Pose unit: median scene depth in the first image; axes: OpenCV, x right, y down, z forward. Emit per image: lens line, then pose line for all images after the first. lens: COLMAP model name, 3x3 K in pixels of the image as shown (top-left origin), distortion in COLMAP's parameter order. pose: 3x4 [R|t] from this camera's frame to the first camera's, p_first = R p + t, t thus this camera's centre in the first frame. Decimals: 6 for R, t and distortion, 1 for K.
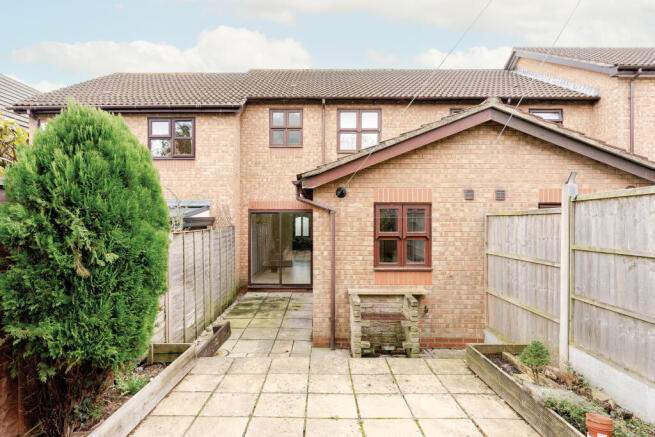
lens RADIAL K [[341.3, 0, 327.1], [0, 341.3, 220.7], [0, 0, 1]] dist [-0.000744, -0.000080]
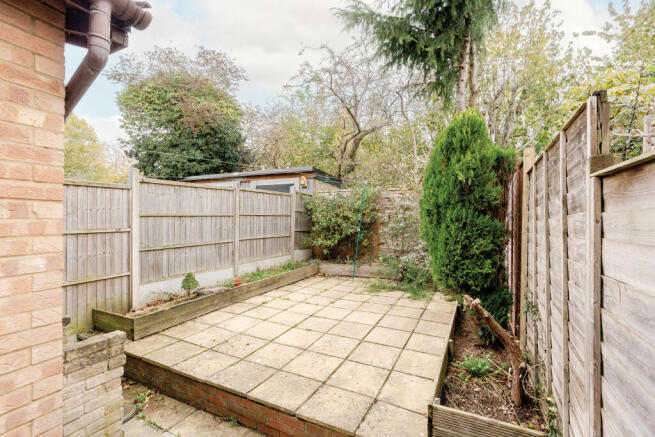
lens RADIAL K [[309.8, 0, 328.1], [0, 309.8, 217.0], [0, 0, 1]] dist [-0.023831, 0.000729]
pose [[-0.884449, -0.002220, 0.466631, -0.568938], [-0.000791, 0.999994, 0.003258, 0.084876], [-0.466636, 0.002513, -0.884446, 1.812161]]
